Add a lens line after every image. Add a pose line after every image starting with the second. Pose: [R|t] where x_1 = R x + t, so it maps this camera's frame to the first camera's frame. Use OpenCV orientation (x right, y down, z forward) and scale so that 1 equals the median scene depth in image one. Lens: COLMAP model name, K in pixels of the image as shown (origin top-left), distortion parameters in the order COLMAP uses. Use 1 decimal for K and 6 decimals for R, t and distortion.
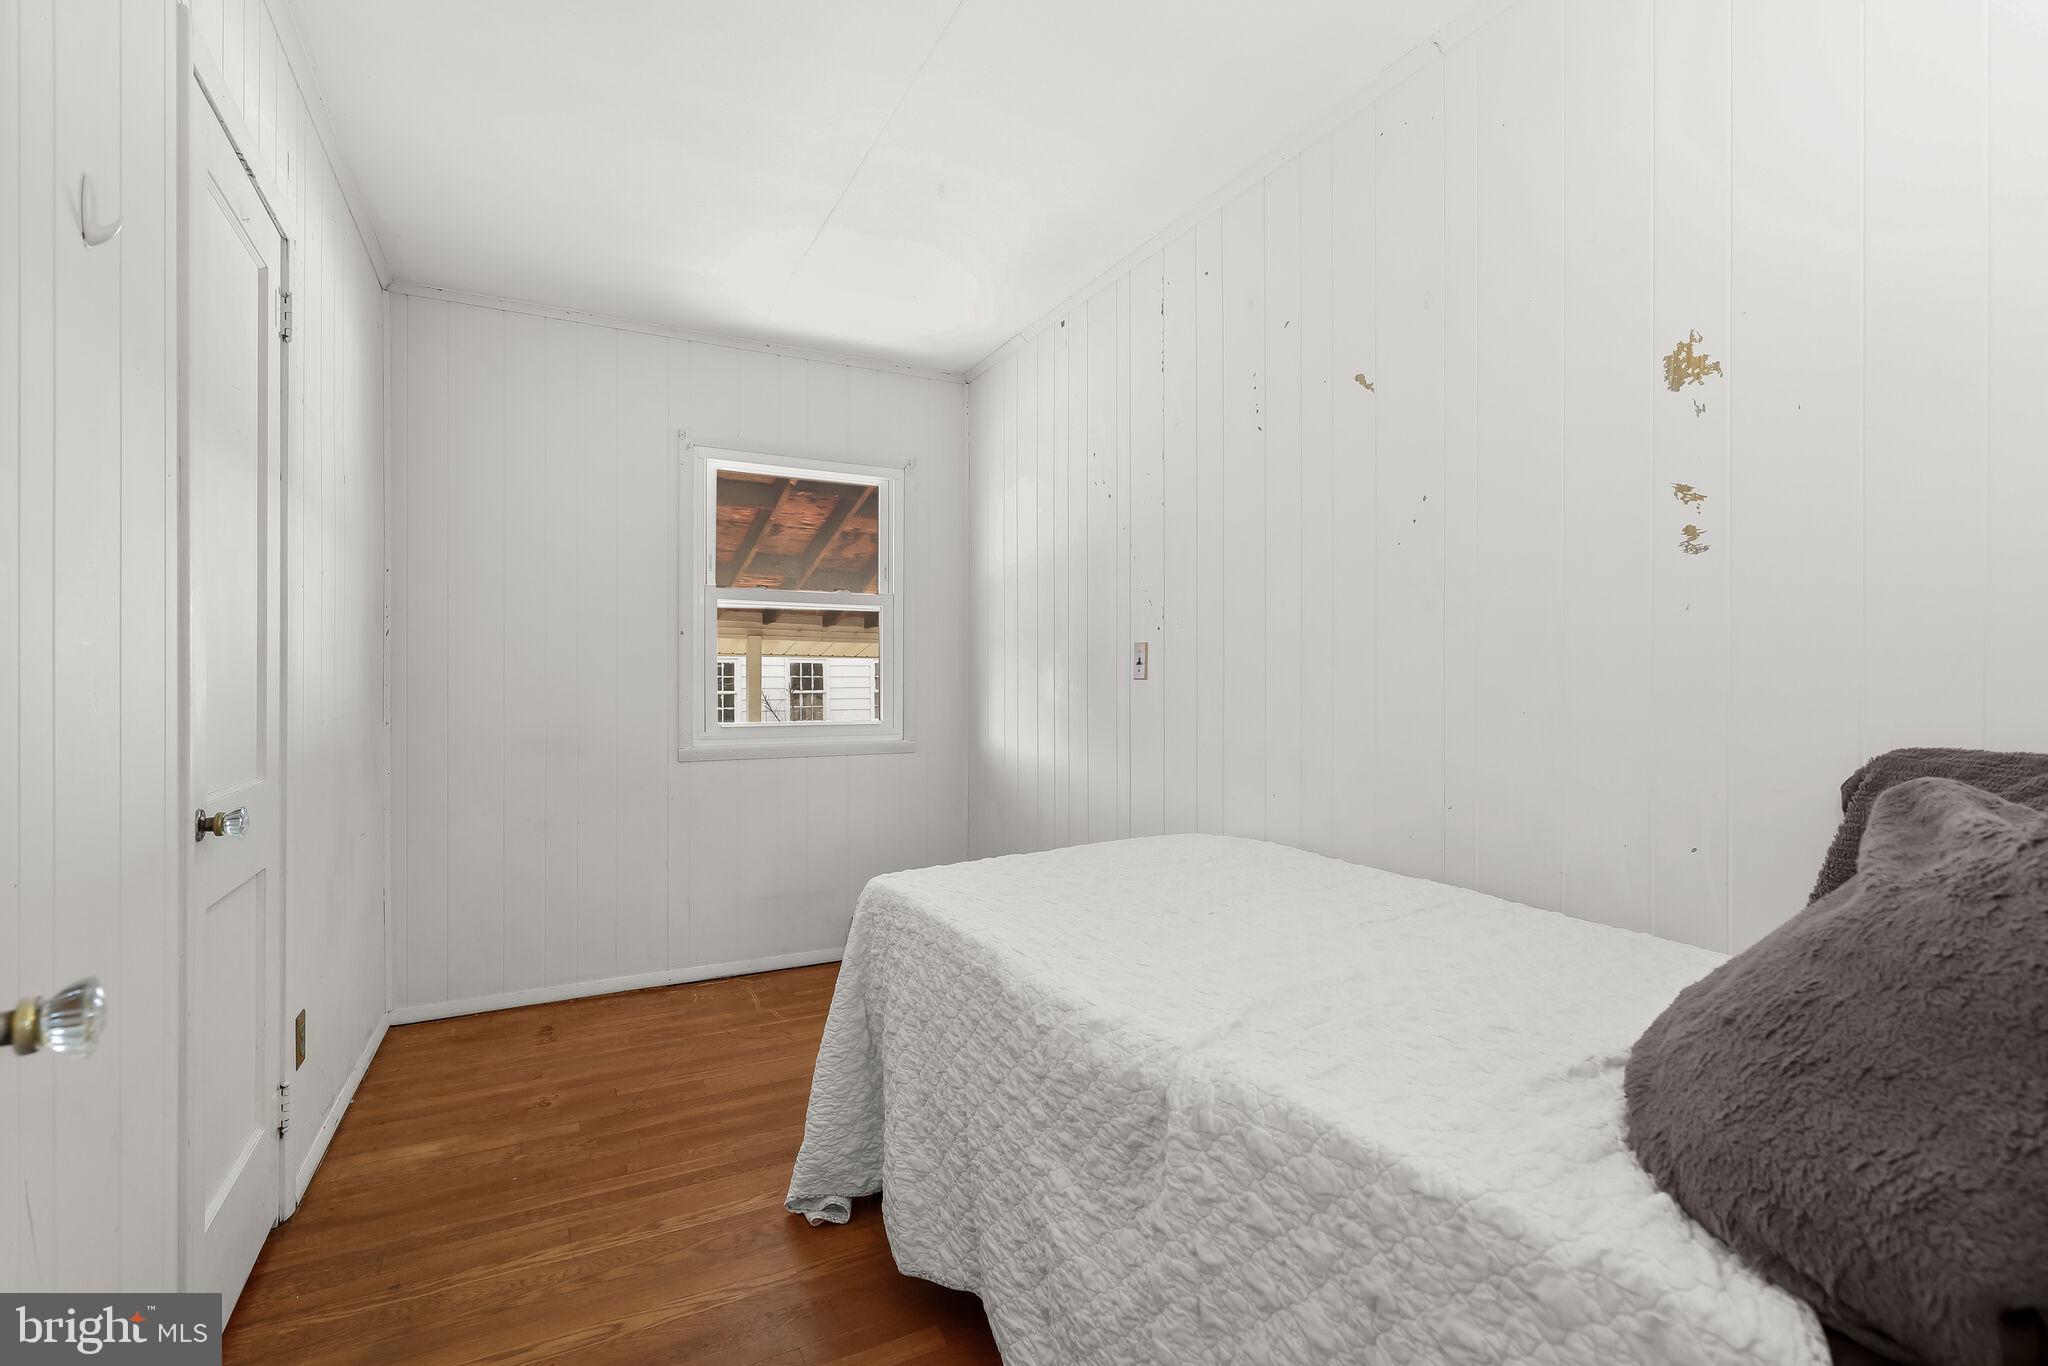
lens RADIAL K [[935.1, 0, 1028.9], [0, 935.1, 681.9], [0, 0, 1]] dist [-0.000798, 0.000768]
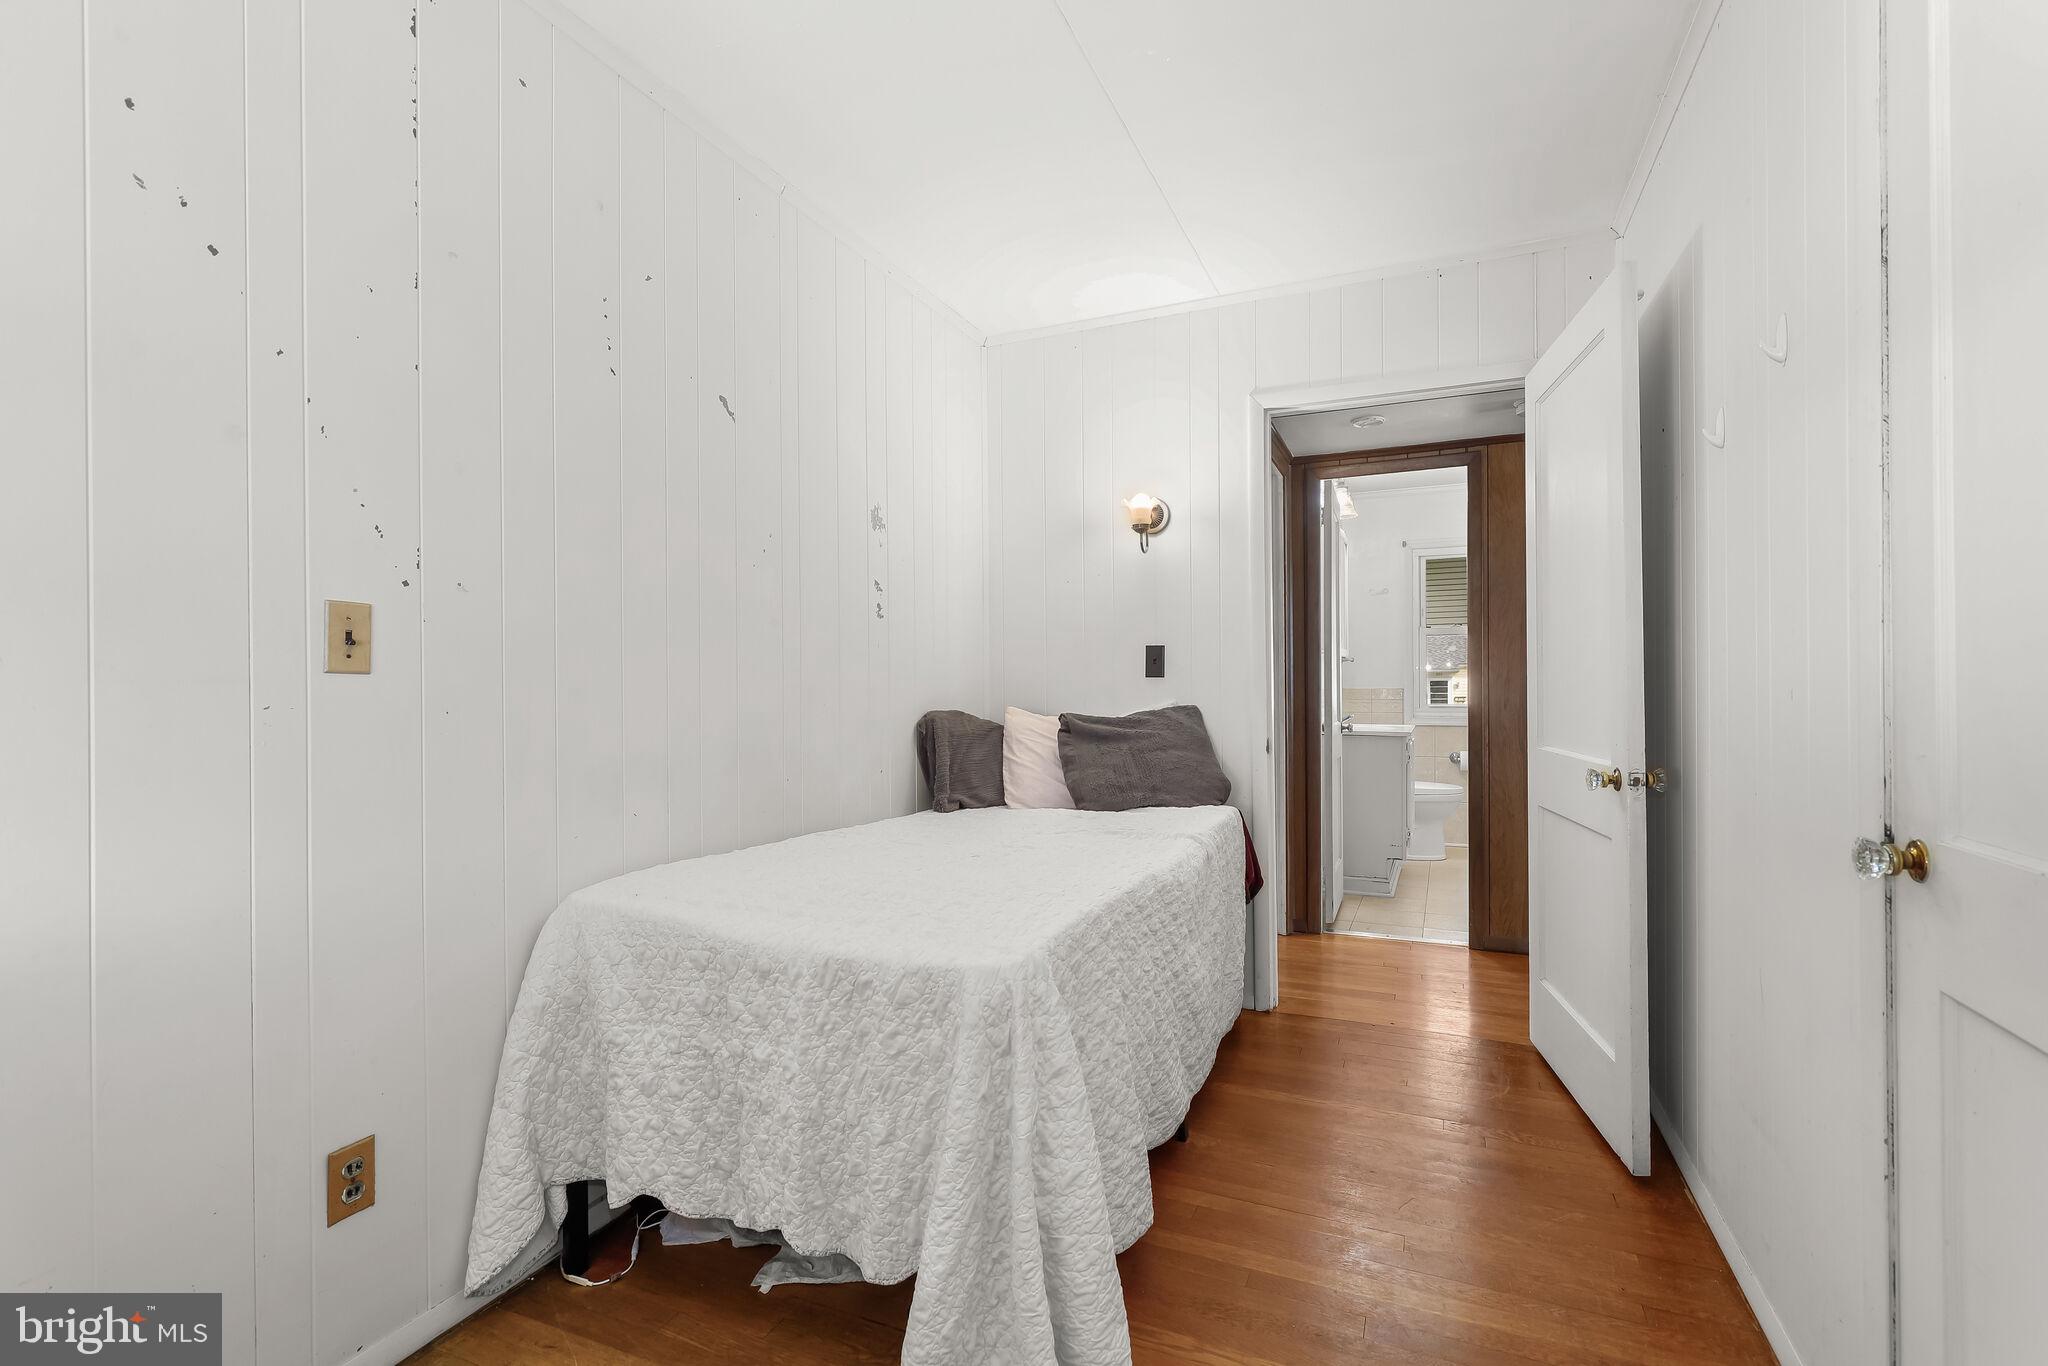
lens RADIAL K [[935.1, 0, 1034.8], [0, 935.1, 682.1], [0, 0, 1]] dist [-0.000798, 0.000768]
pose [[-0.632317, 0.008515, 0.774663, -0.970952], [0.001298, 0.999950, -0.009932, 0.013723], [-0.774709, -0.005274, -0.632297, 1.939440]]
